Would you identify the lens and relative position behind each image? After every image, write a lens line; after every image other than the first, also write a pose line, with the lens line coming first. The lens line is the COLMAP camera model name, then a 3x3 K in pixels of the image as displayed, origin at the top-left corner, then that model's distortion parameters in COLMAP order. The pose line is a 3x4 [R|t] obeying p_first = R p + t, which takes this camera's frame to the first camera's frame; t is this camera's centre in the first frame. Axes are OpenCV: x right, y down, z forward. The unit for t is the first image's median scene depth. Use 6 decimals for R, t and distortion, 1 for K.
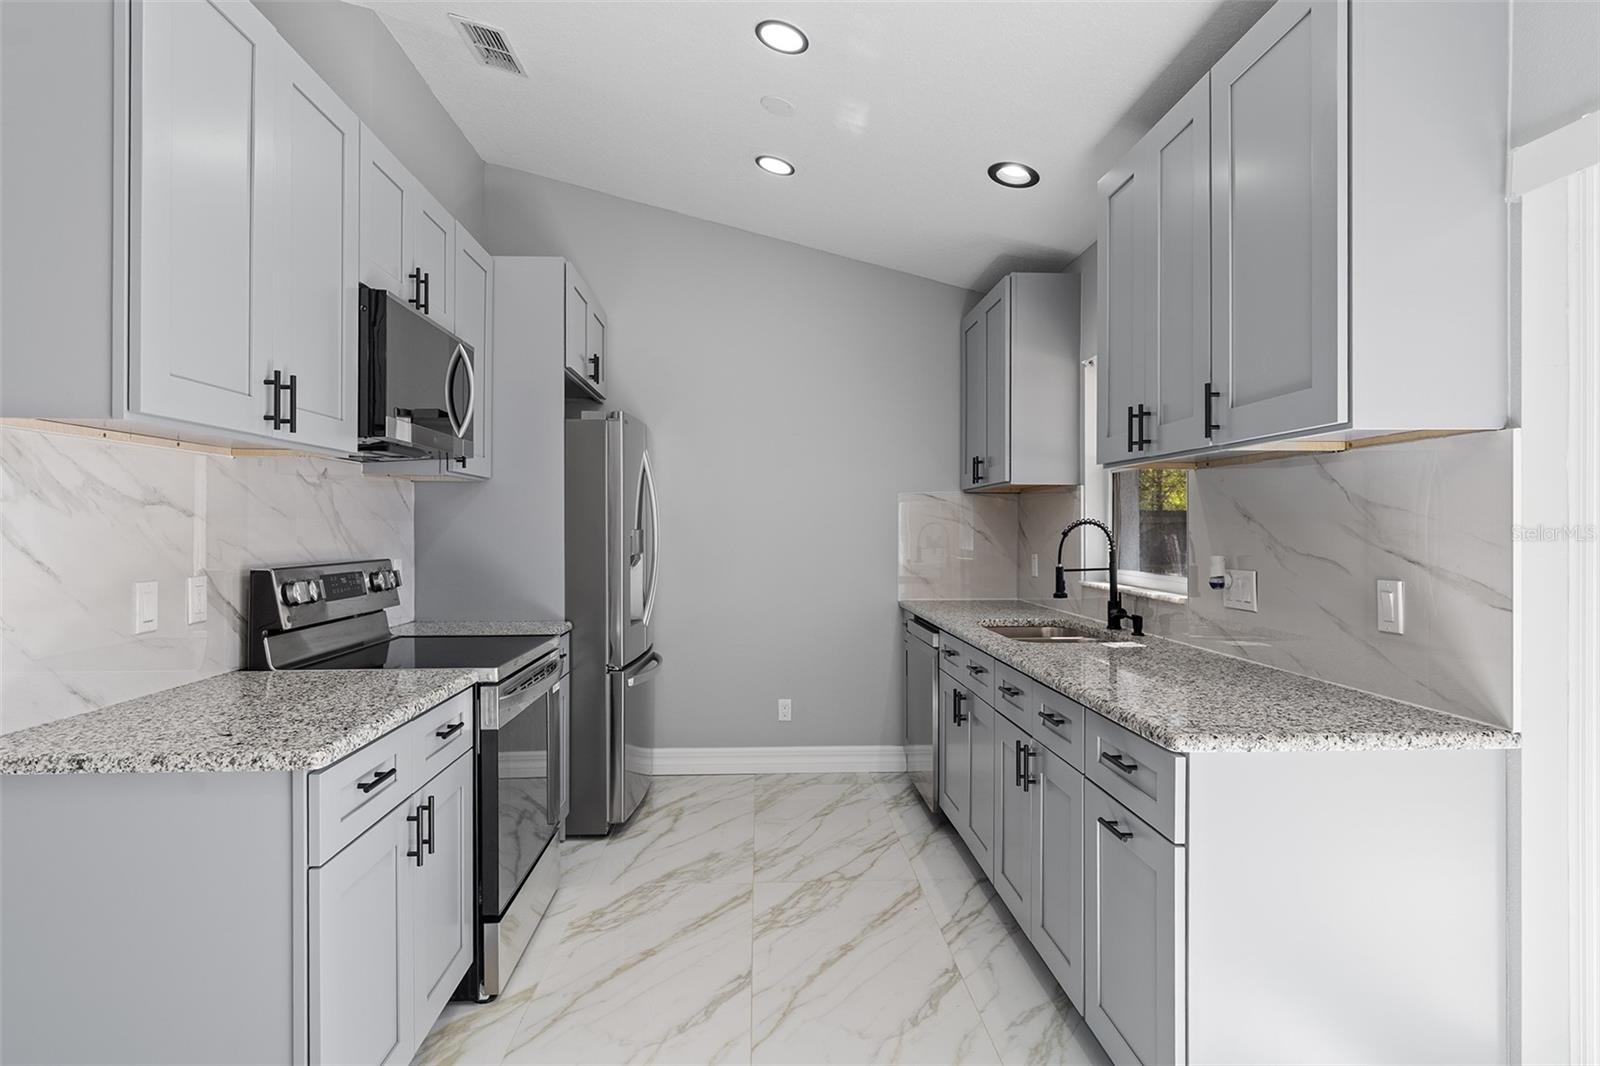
lens RADIAL K [[867.4, 0, 794.2], [0, 867.4, 536.6], [0, 0, 1]] dist [-0.005206, 0.000649]
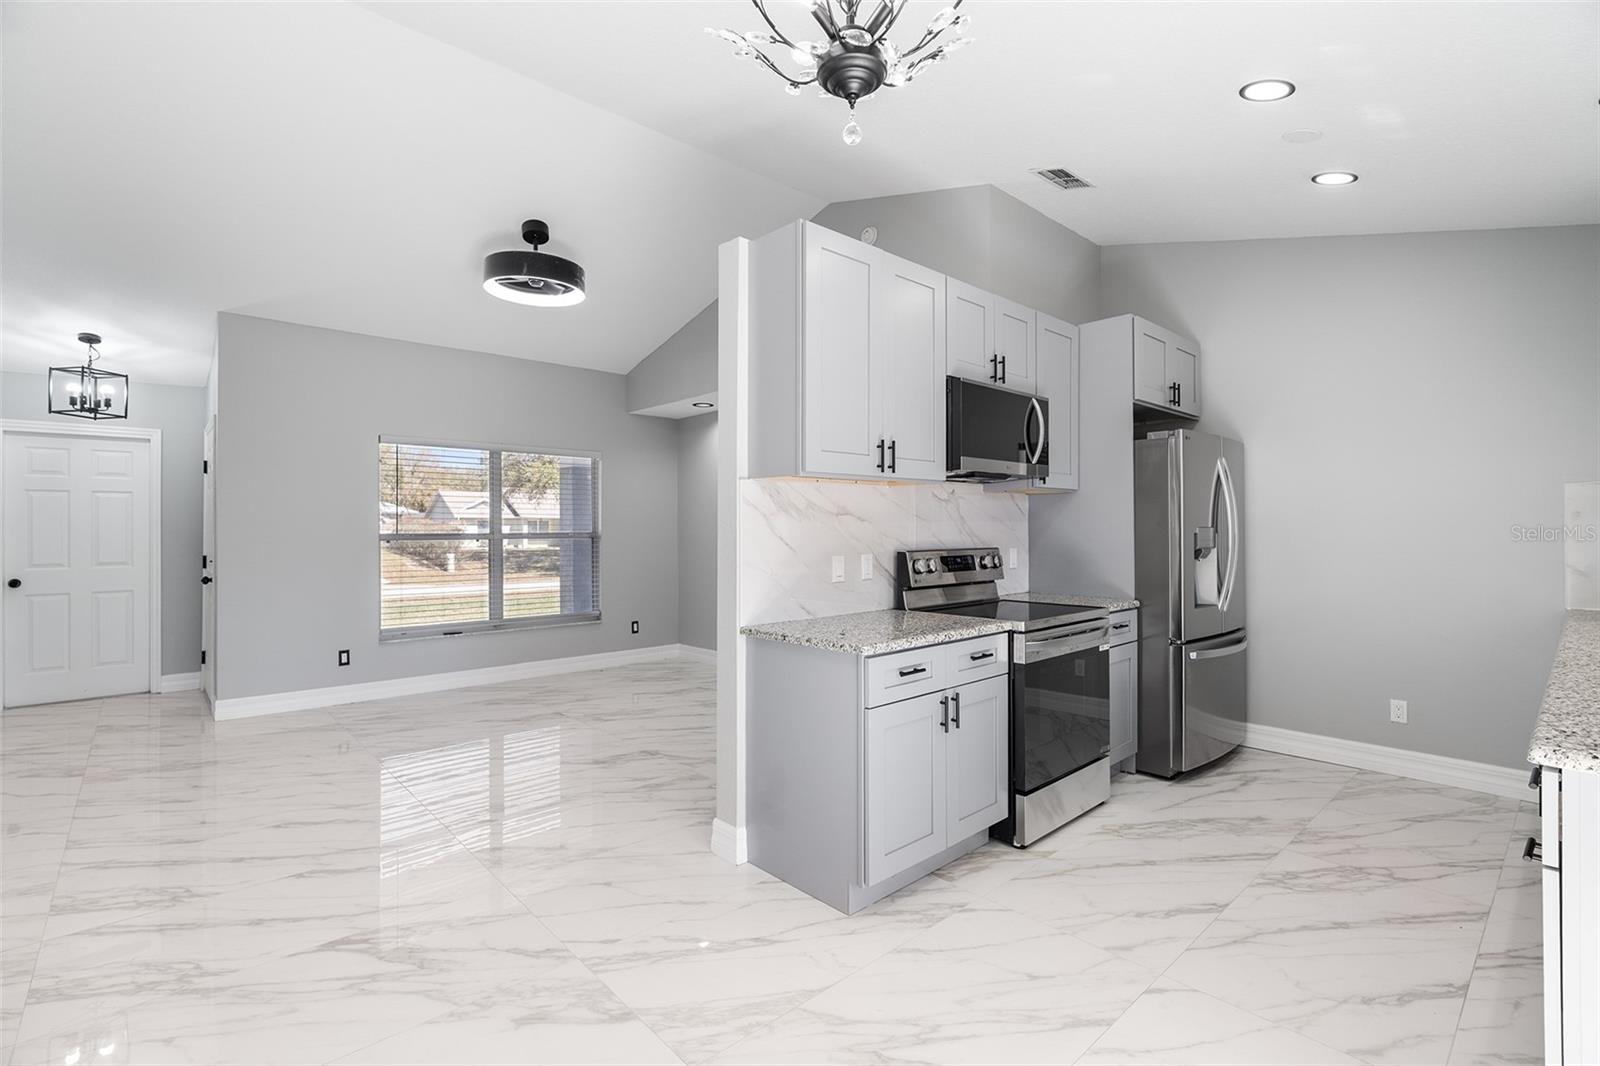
lens RADIAL K [[721.8, 0, 803.9], [0, 721.8, 530.6], [0, 0, 1]] dist [-0.010654, 0.001738]
pose [[0.639087, -0.000004, -0.769134, 0.304519], [-0.003718, 0.999988, -0.003094, 0.001806], [0.769125, 0.004837, 0.639080, -0.056857]]
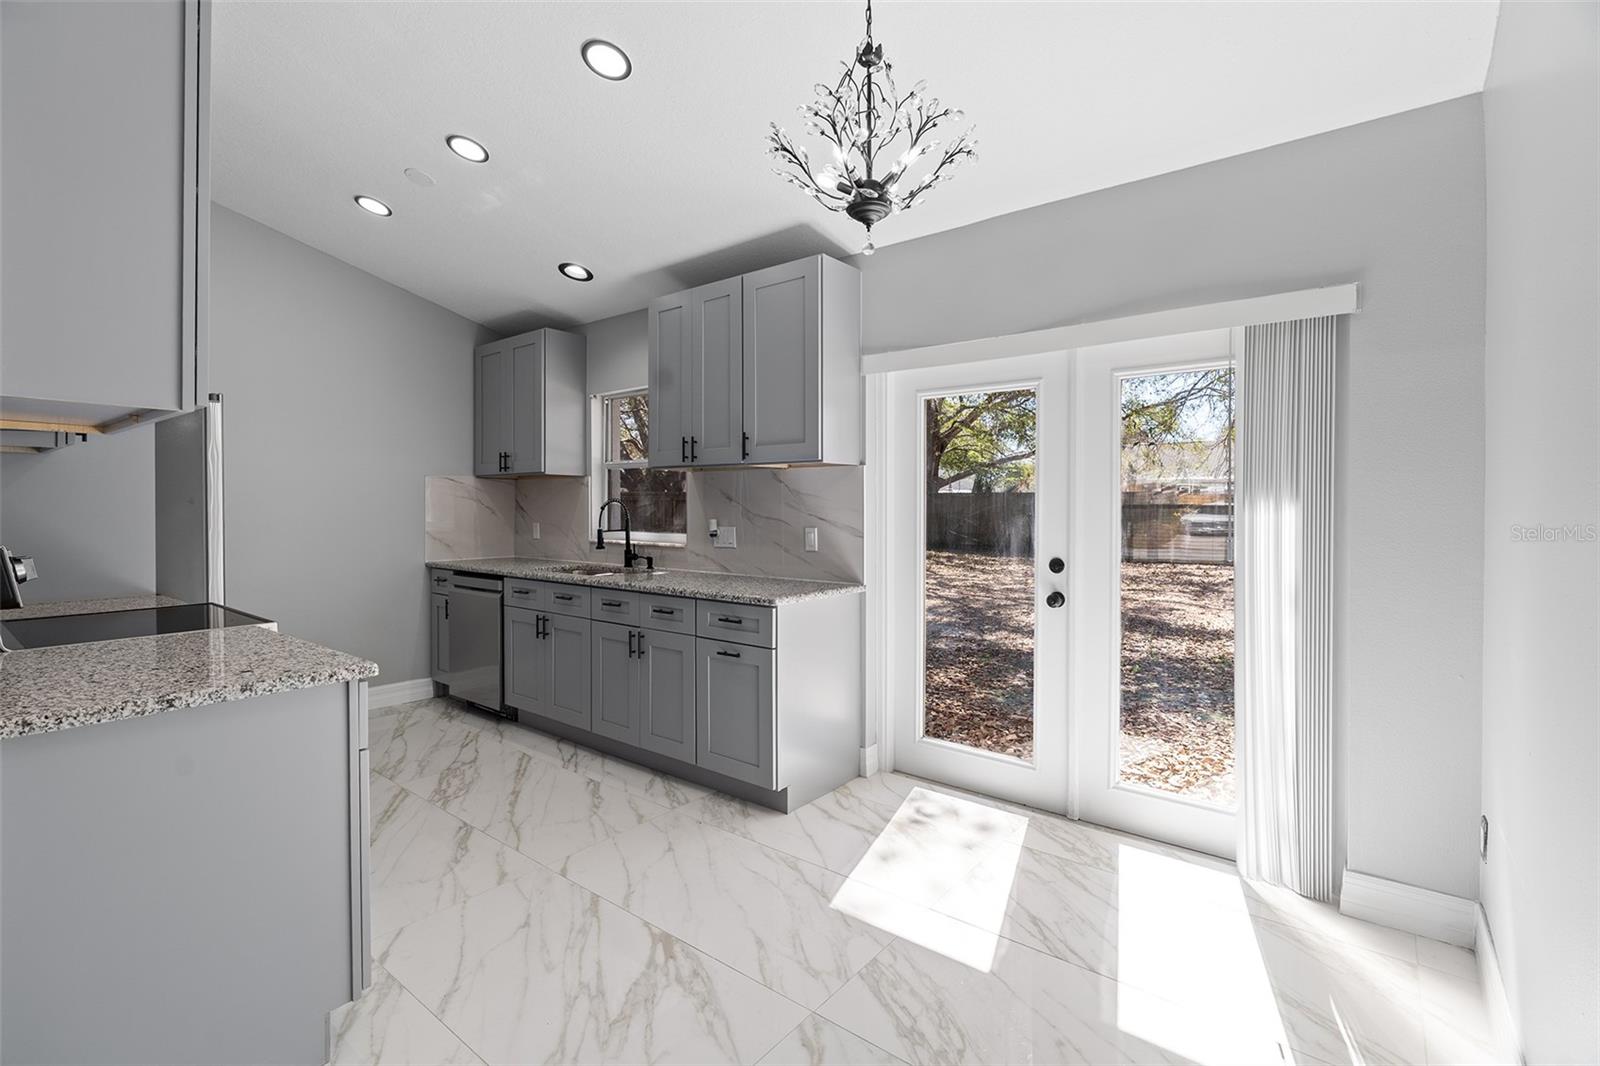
lens RADIAL K [[721.8, 0, 797.5], [0, 721.8, 525.2], [0, 0, 1]] dist [-0.010654, 0.001738]
pose [[0.655731, -0.018281, 0.754773, -0.520598], [0.005038, 0.999791, 0.019839, 0.004351], [-0.754977, -0.009207, 0.655686, -0.141983]]
